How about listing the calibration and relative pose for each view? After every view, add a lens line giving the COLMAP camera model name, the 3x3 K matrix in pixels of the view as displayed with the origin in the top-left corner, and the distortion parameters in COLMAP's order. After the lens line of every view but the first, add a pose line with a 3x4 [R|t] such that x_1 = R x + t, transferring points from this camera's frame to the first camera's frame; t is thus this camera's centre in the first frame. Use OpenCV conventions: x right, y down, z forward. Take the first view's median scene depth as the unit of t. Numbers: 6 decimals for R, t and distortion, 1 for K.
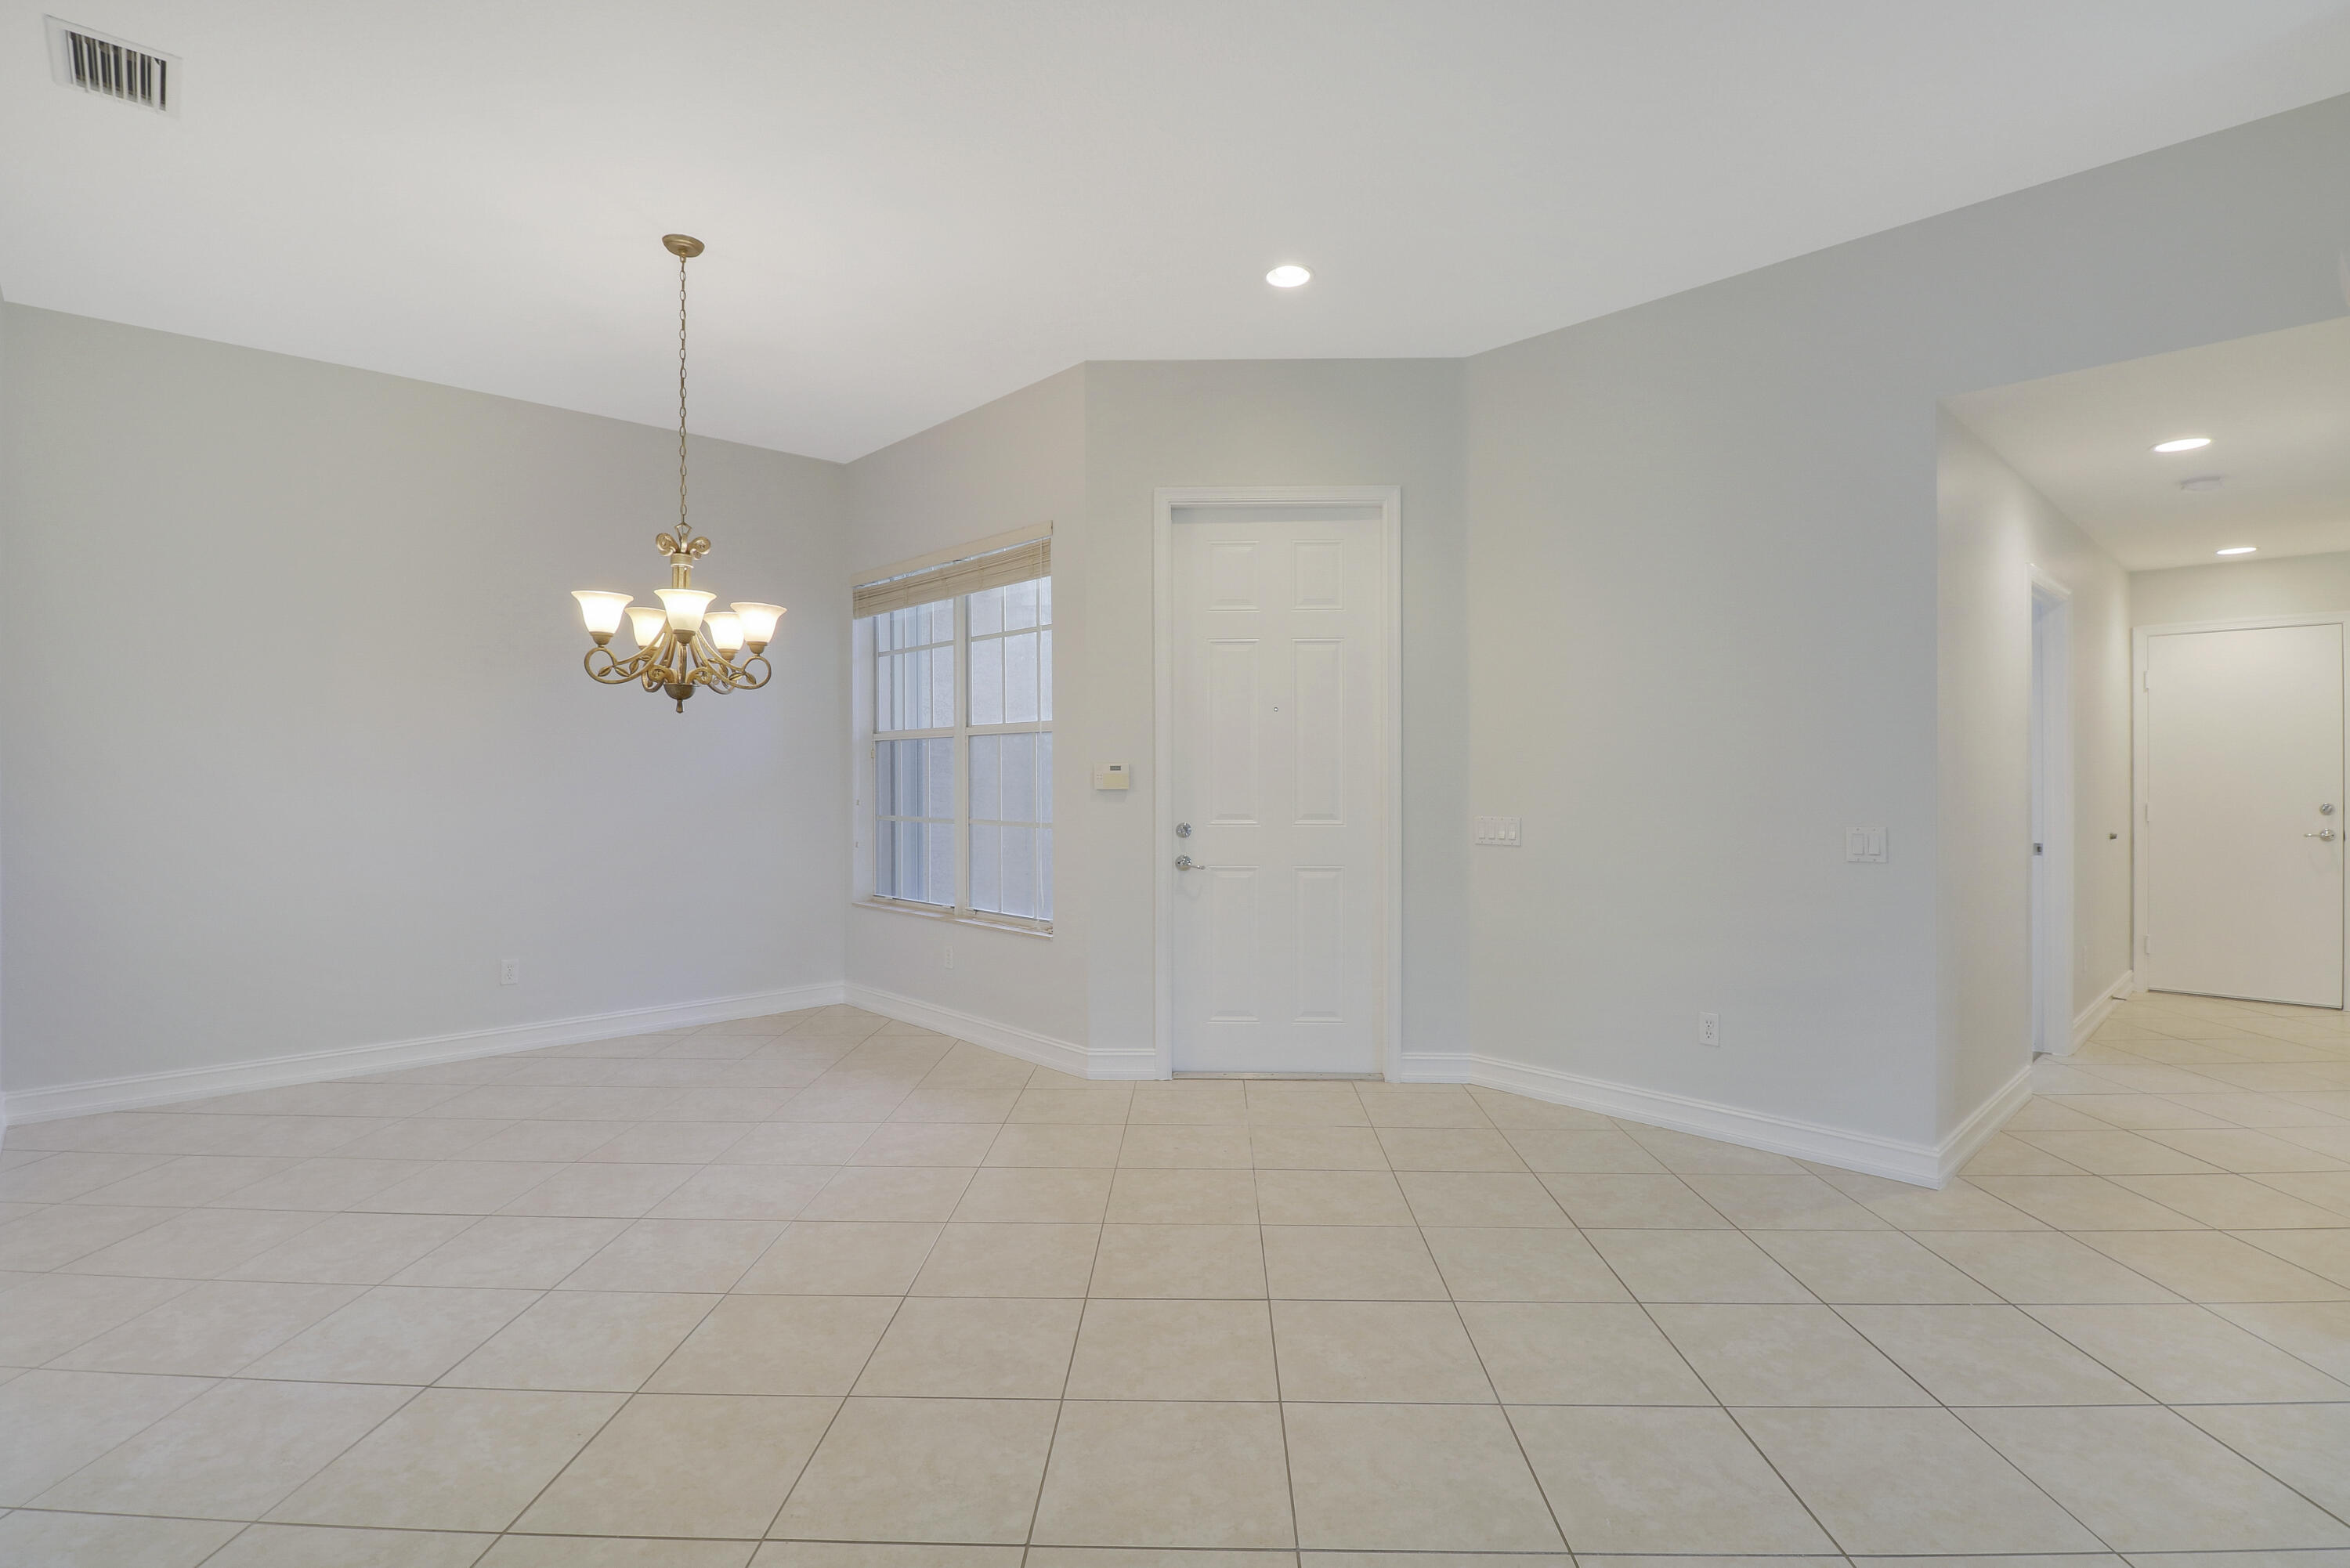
lens RADIAL K [[1121.8, 0, 1213.1], [0, 1121.8, 756.2], [0, 0, 1]] dist [-0.004318, -0.003234]
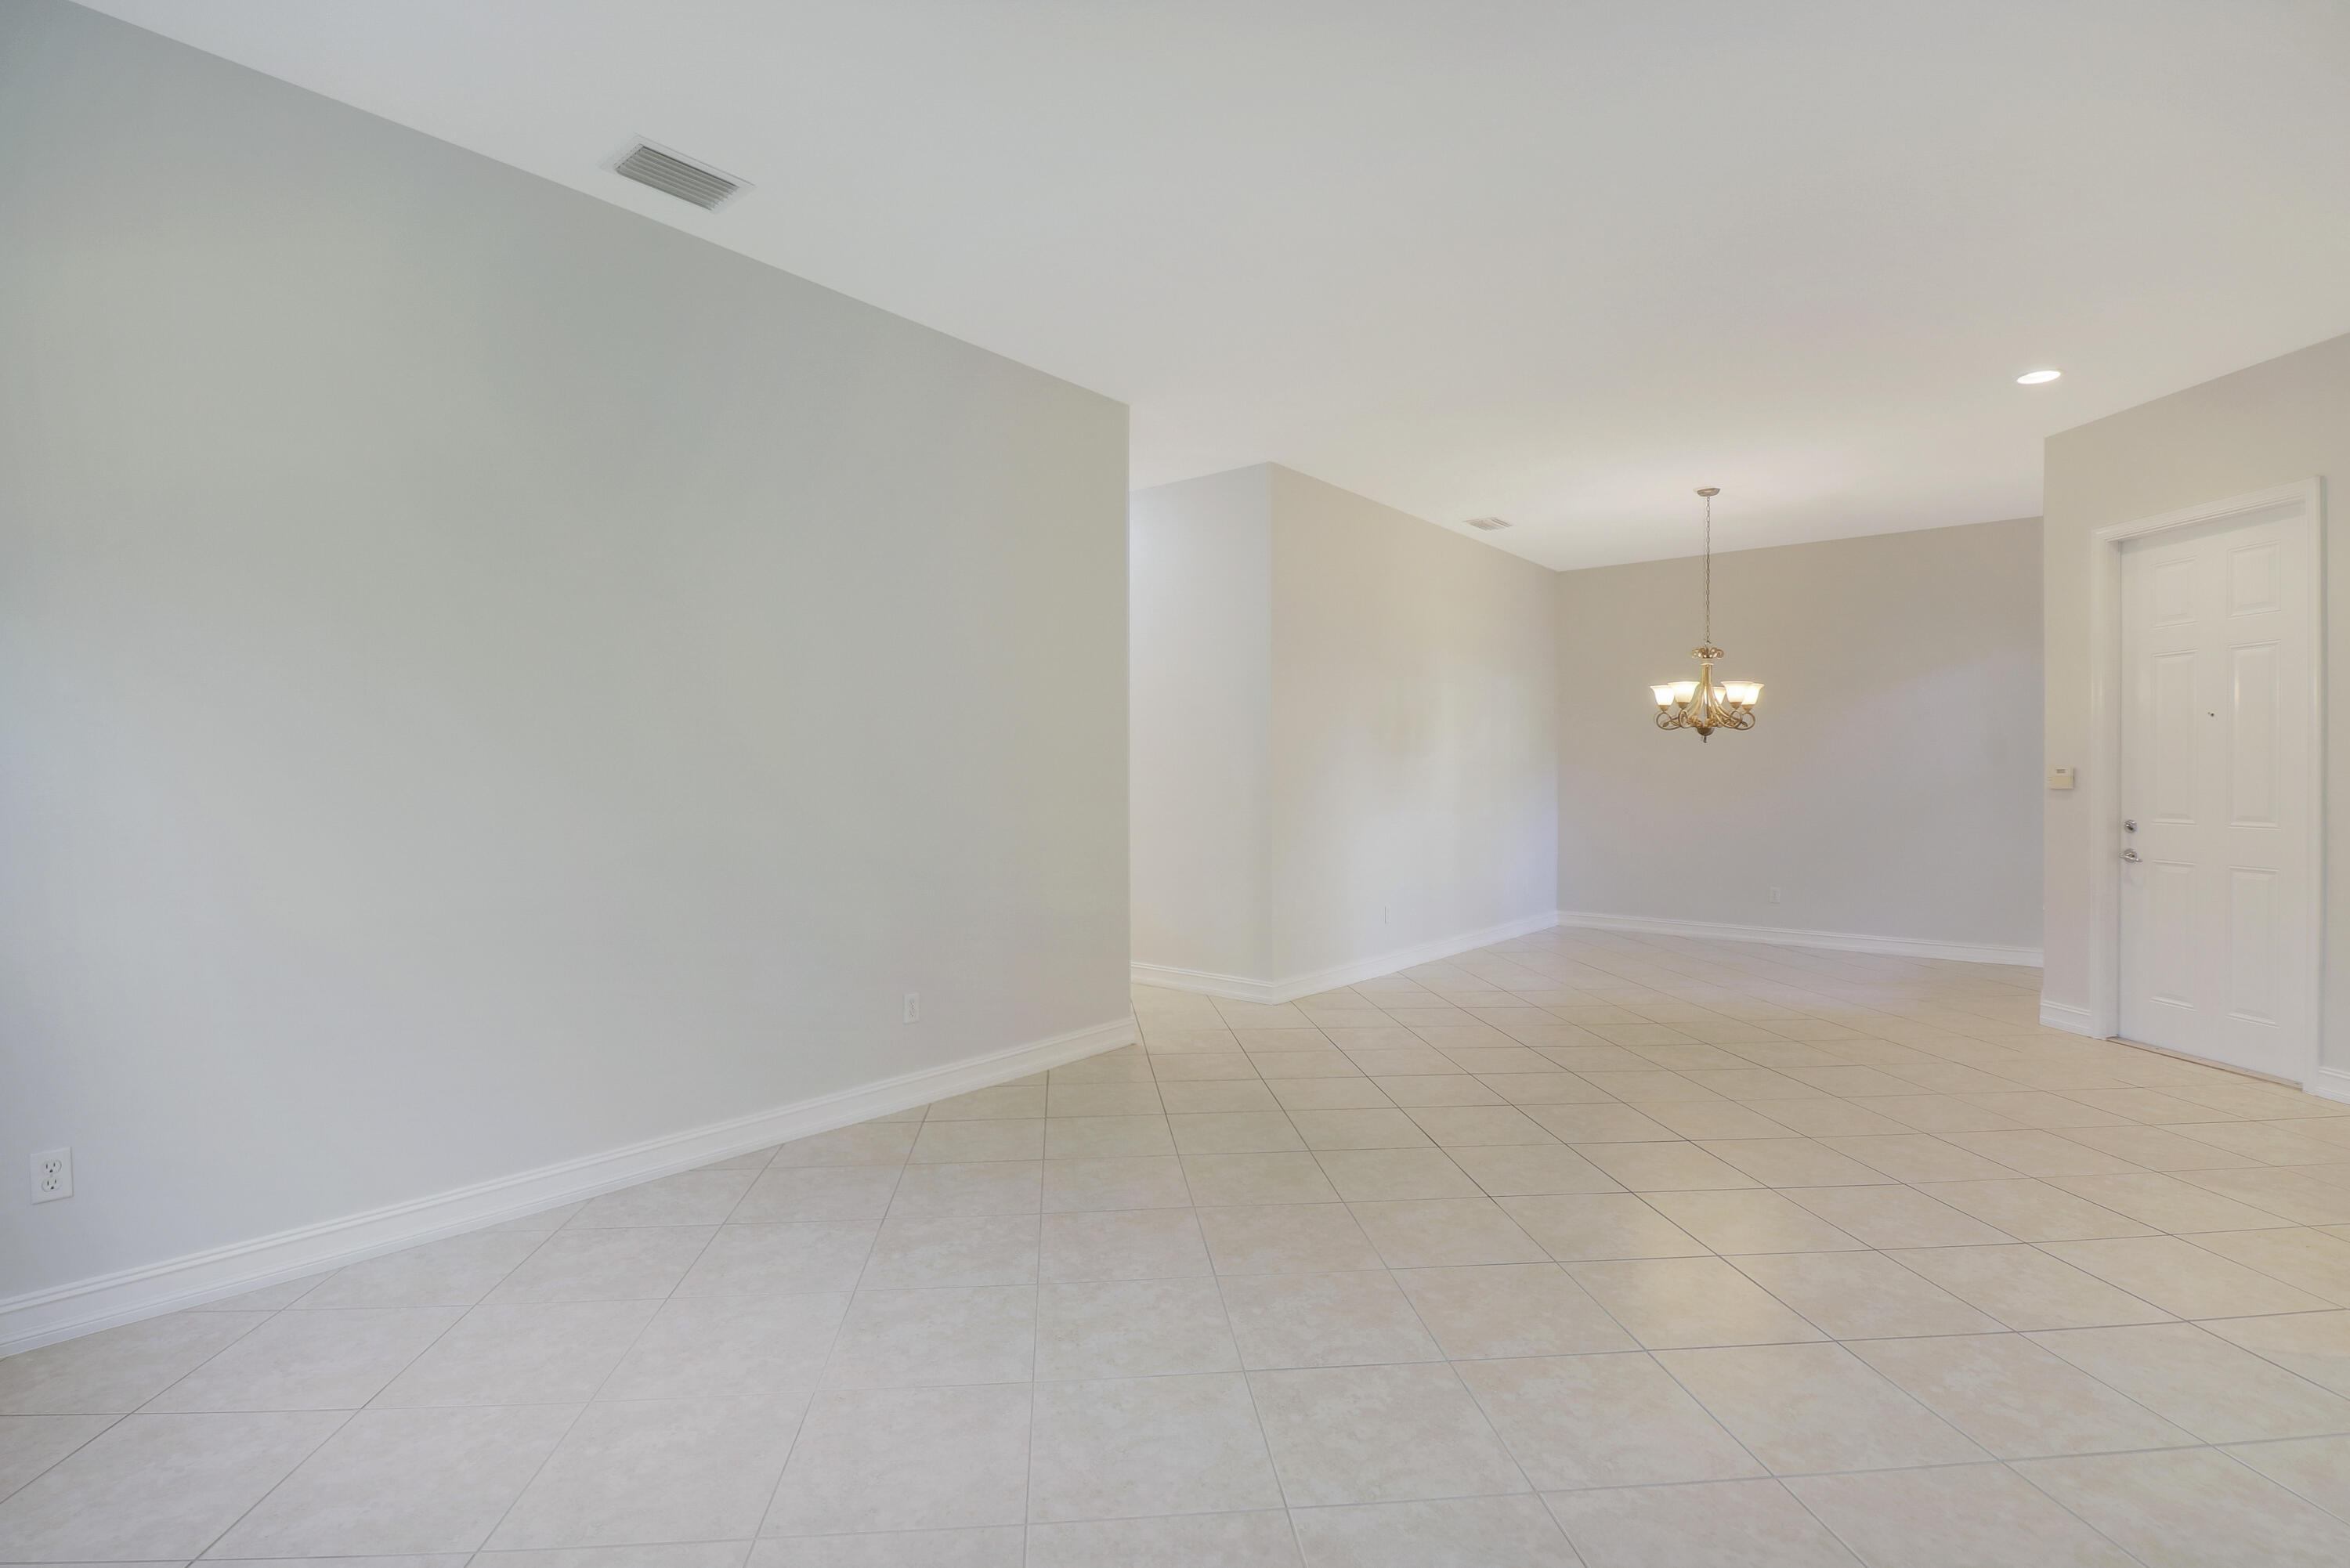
lens RADIAL K [[1121.8, 0, 1175.2], [0, 1121.8, 779.0], [0, 0, 1]] dist [-0.004318, -0.003234]
pose [[0.120010, 0.005705, -0.992756, 0.989204], [0.011924, 0.999903, 0.007188, -0.001091], [0.992701, -0.012701, 0.119930, -0.086860]]
